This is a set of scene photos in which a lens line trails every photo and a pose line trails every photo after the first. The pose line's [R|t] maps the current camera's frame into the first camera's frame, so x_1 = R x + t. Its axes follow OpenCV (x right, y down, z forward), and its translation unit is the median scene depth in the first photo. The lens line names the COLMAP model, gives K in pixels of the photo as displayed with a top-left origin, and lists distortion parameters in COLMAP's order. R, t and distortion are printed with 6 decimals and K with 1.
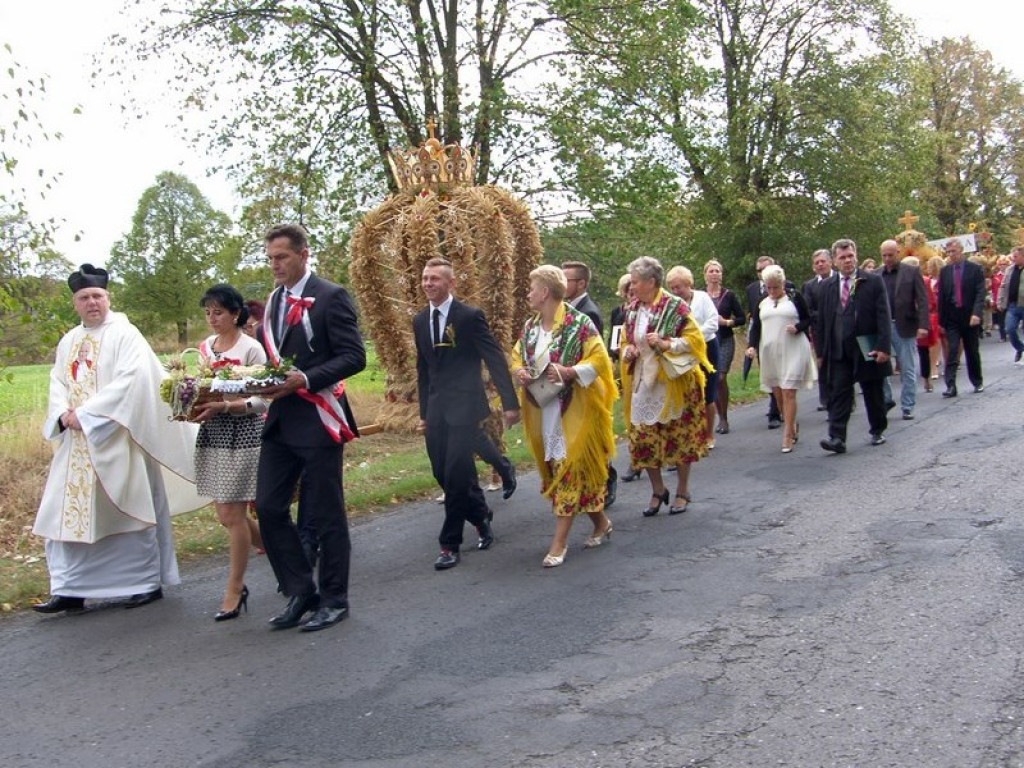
lens RADIAL K [[1590.0, 0, 512.0], [0, 1590.0, 384.0], [0, 0, 1]] dist [-0.036103, -0.061924]
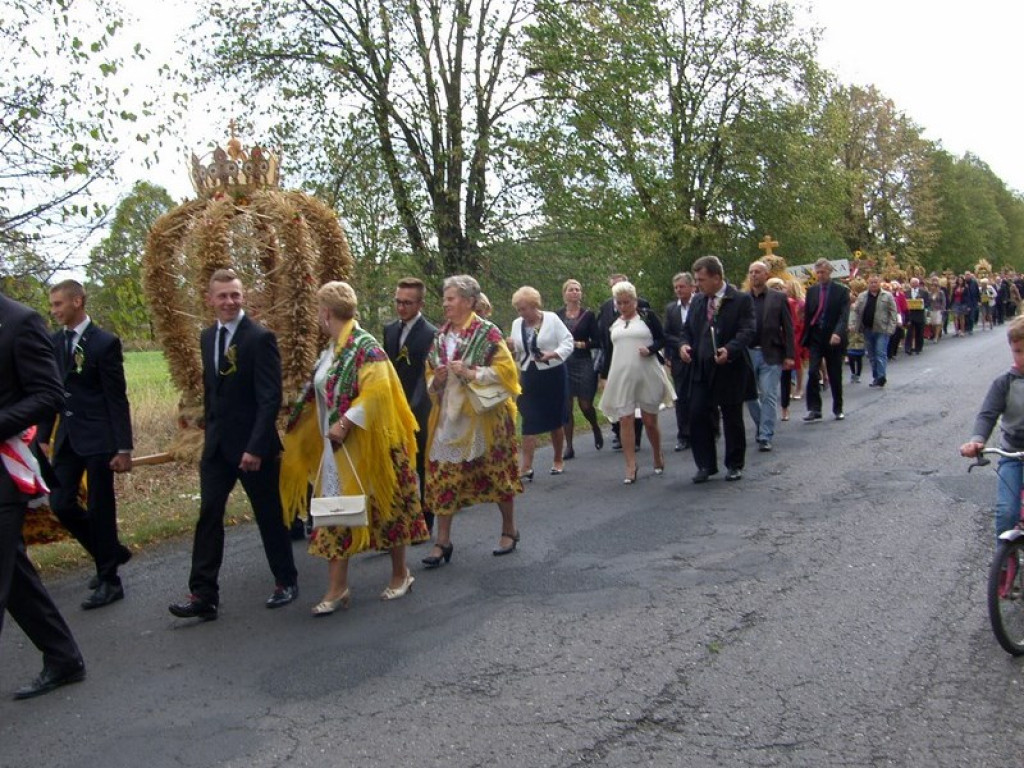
lens RADIAL K [[1817.9, 0, 512.0], [0, 1817.9, 384.0], [0, 0, 1]] dist [-0.013051, 0.029495]
pose [[0.992441, 0.016901, 0.121556, -0.135914], [-0.014606, 0.999698, -0.019744, 0.025536], [-0.121853, 0.017819, 0.992388, -0.282608]]
